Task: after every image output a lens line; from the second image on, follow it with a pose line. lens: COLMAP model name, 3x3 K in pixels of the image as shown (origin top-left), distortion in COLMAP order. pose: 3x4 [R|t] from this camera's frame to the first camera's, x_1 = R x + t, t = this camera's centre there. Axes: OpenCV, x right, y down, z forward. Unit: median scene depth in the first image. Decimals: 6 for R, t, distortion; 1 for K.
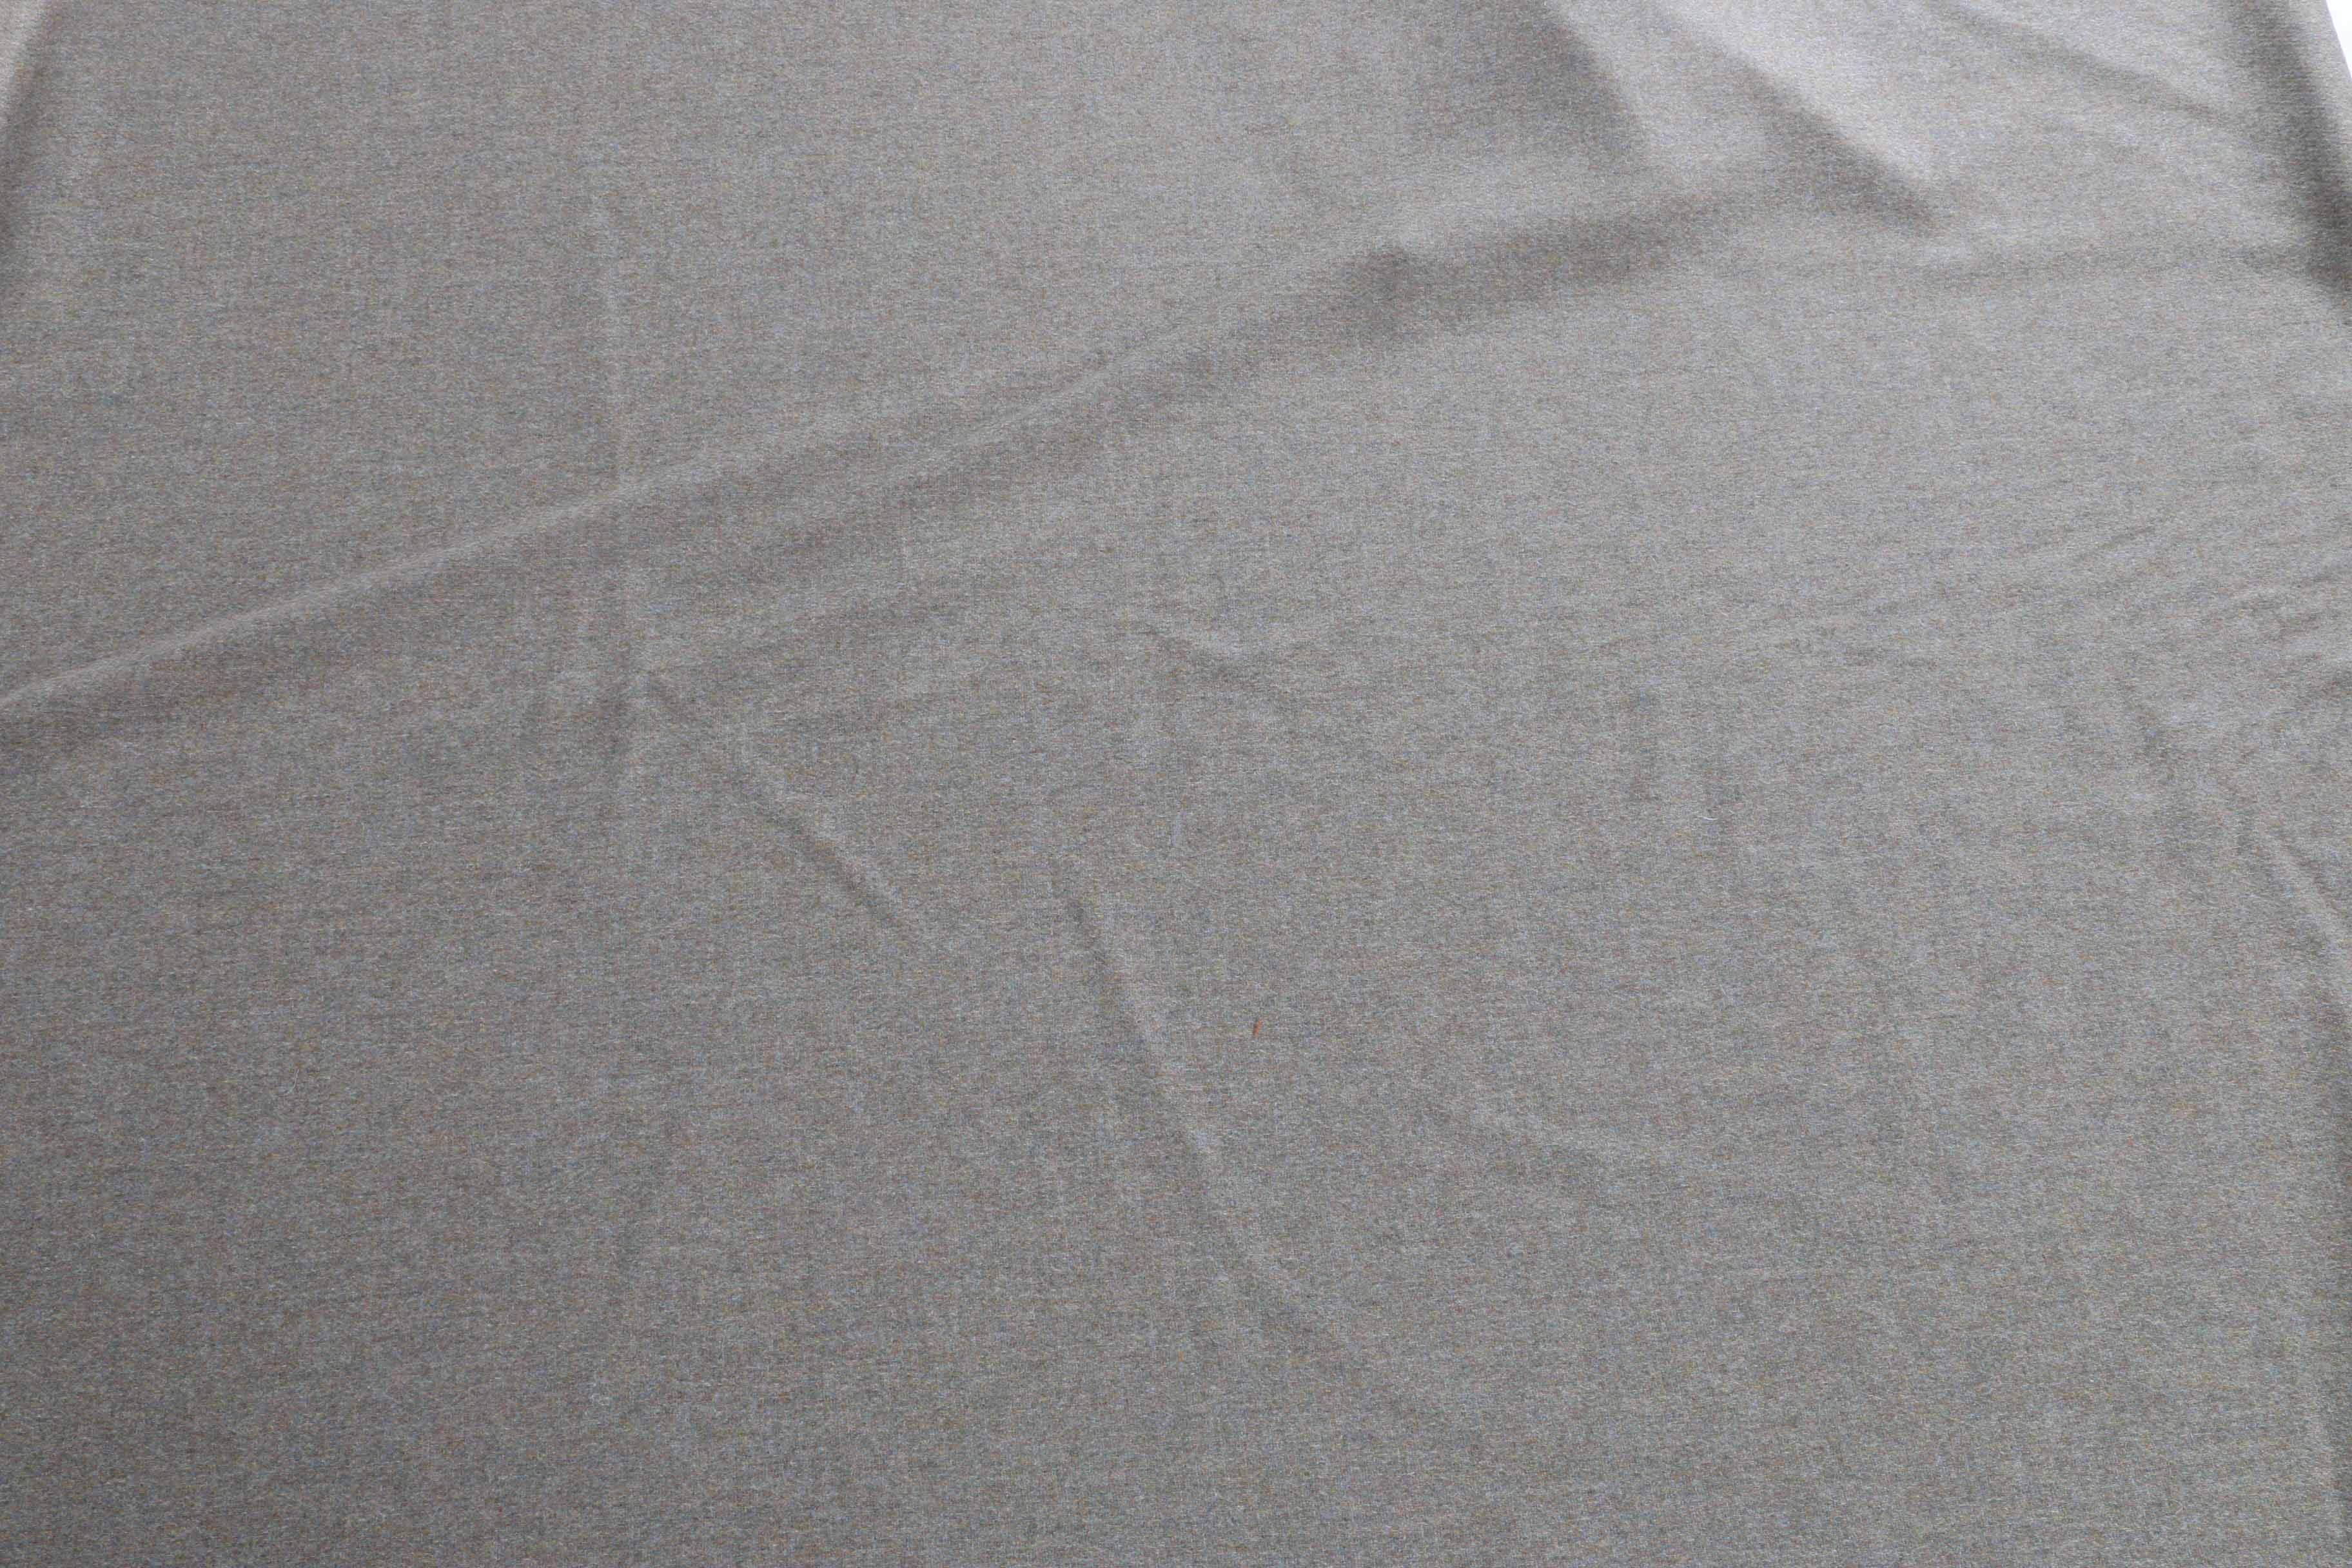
lens RADIAL K [[2540.6, 0, 1167.8], [0, 2540.6, 787.3], [0, 0, 1]] dist [0.009962, 0.000000]
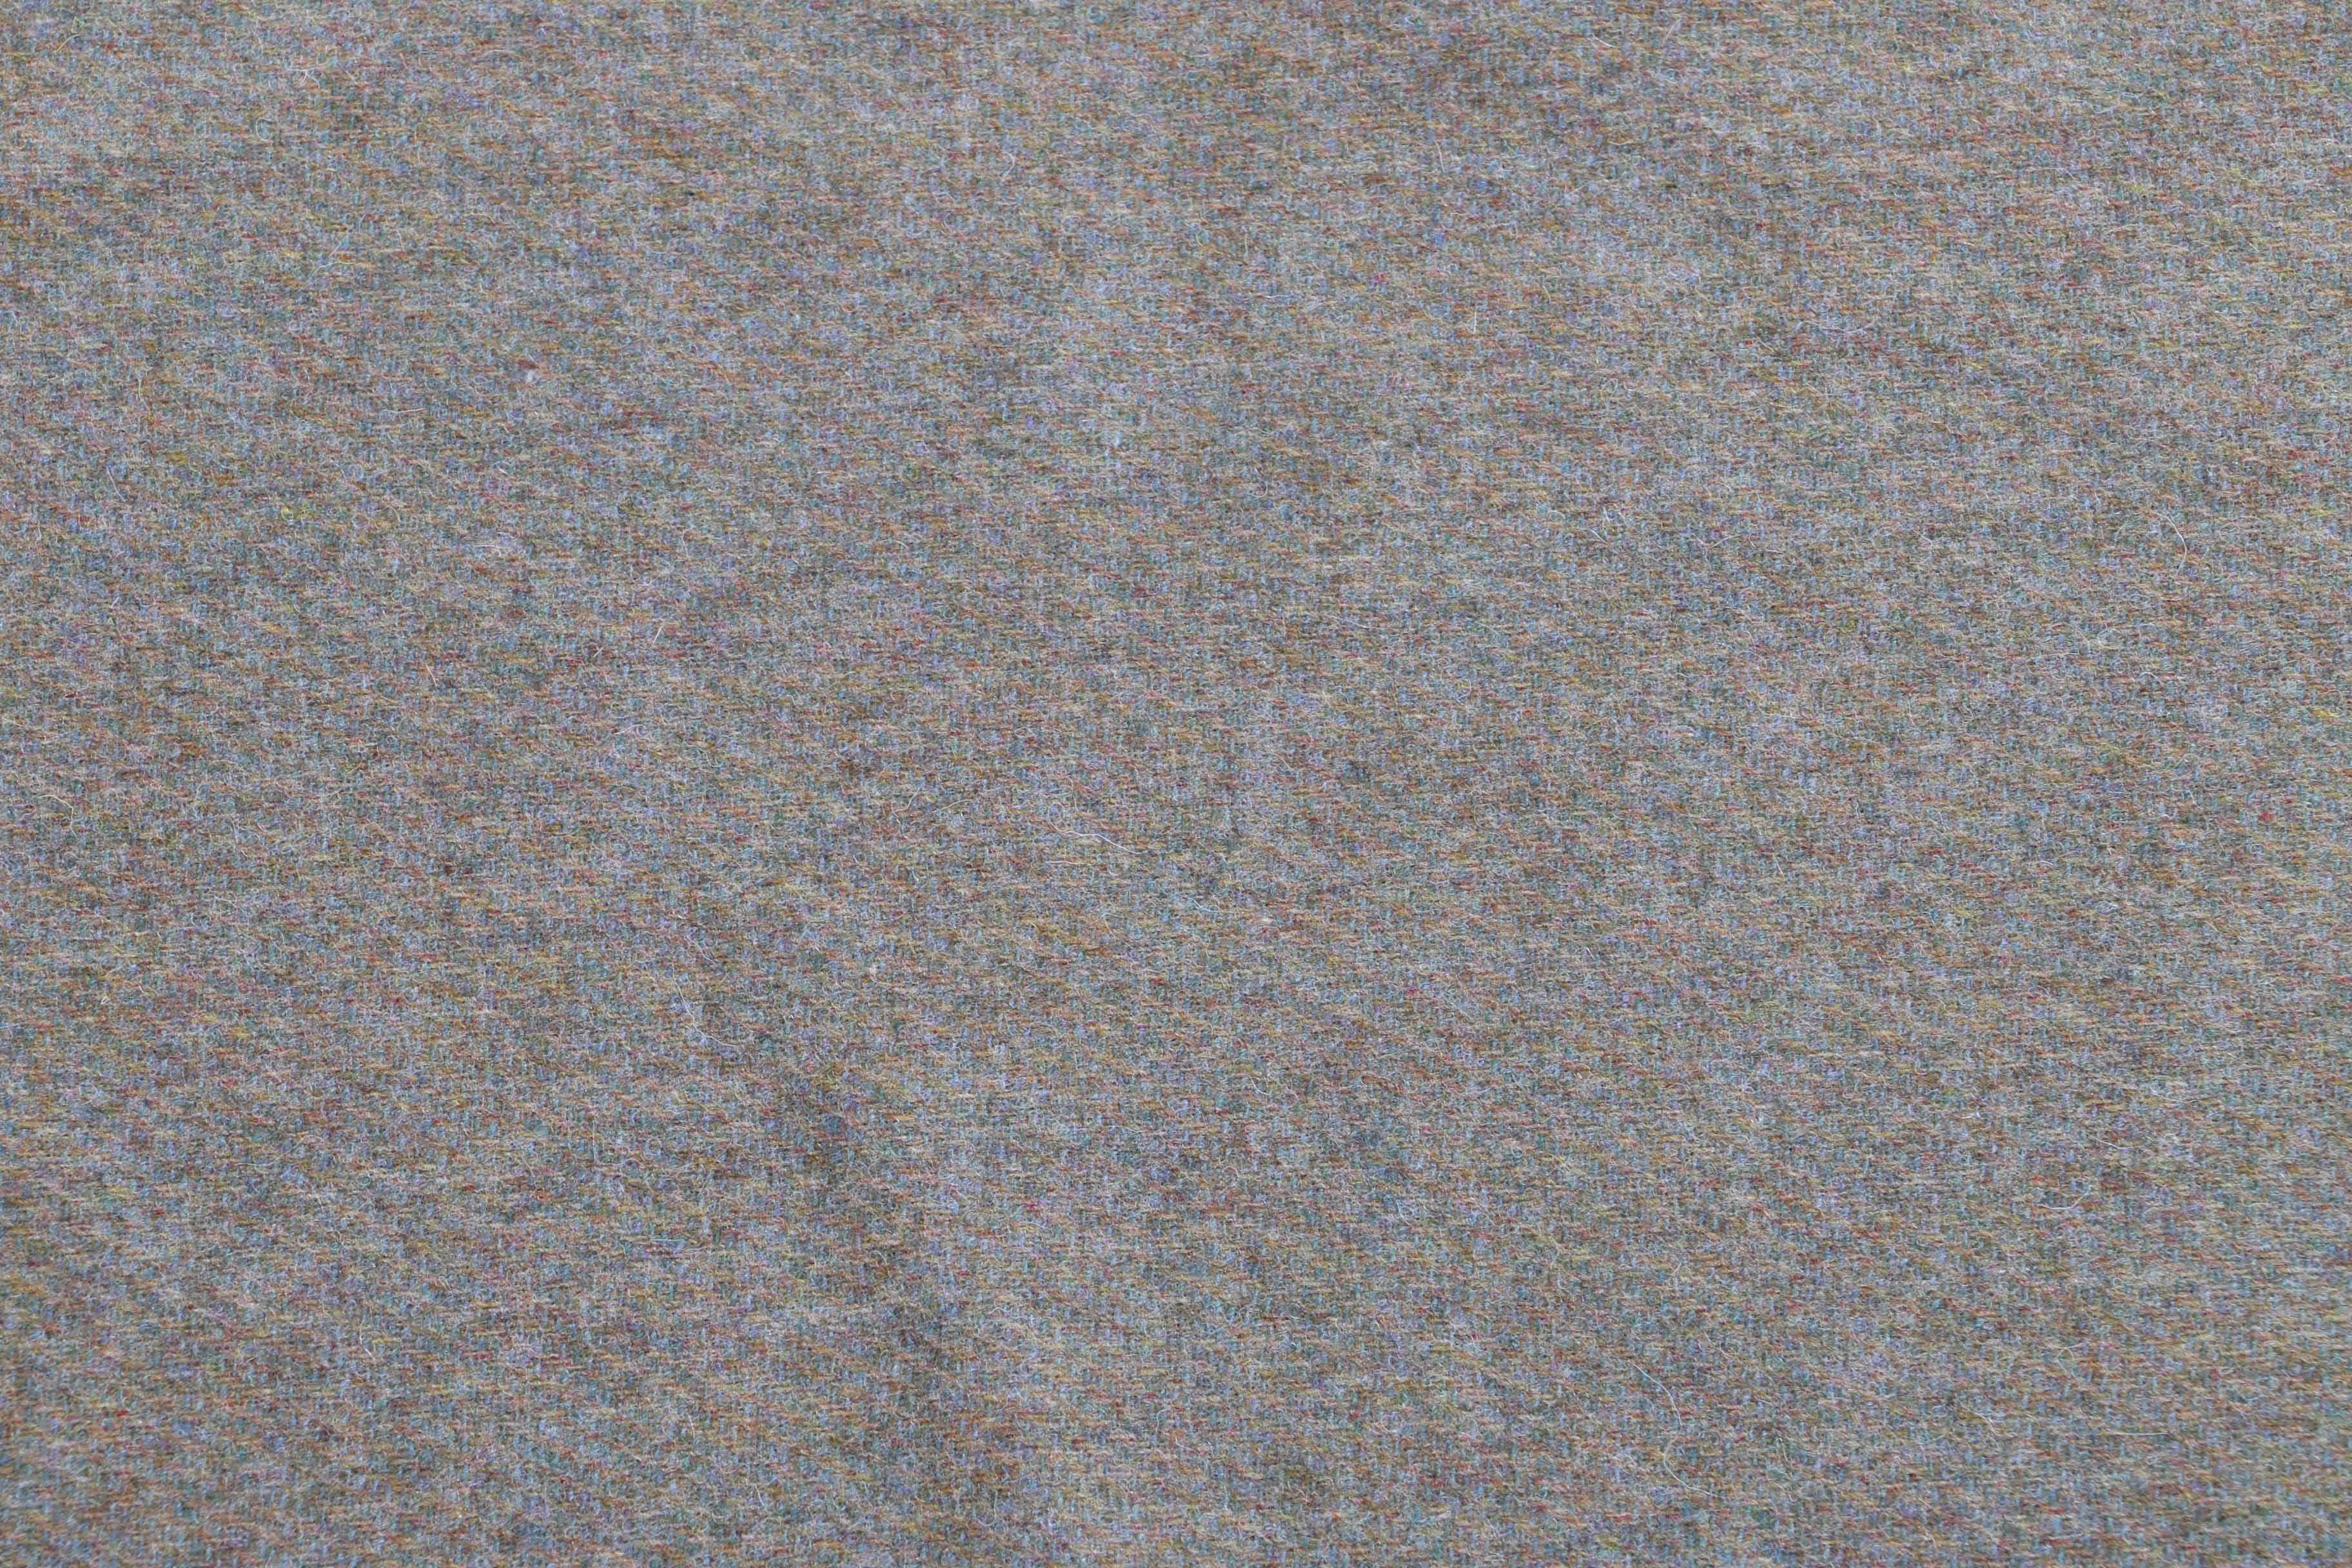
lens RADIAL K [[14614.9, 0, 1175.0], [0, 14614.9, 779.4], [0, 0, 1]] dist [2.408424, 0.000000]
pose [[0.999987, -0.004384, -0.002517, -0.000575], [0.004395, 0.999982, 0.004156, 0.012355], [0.002499, -0.004167, 0.999988, -0.296779]]
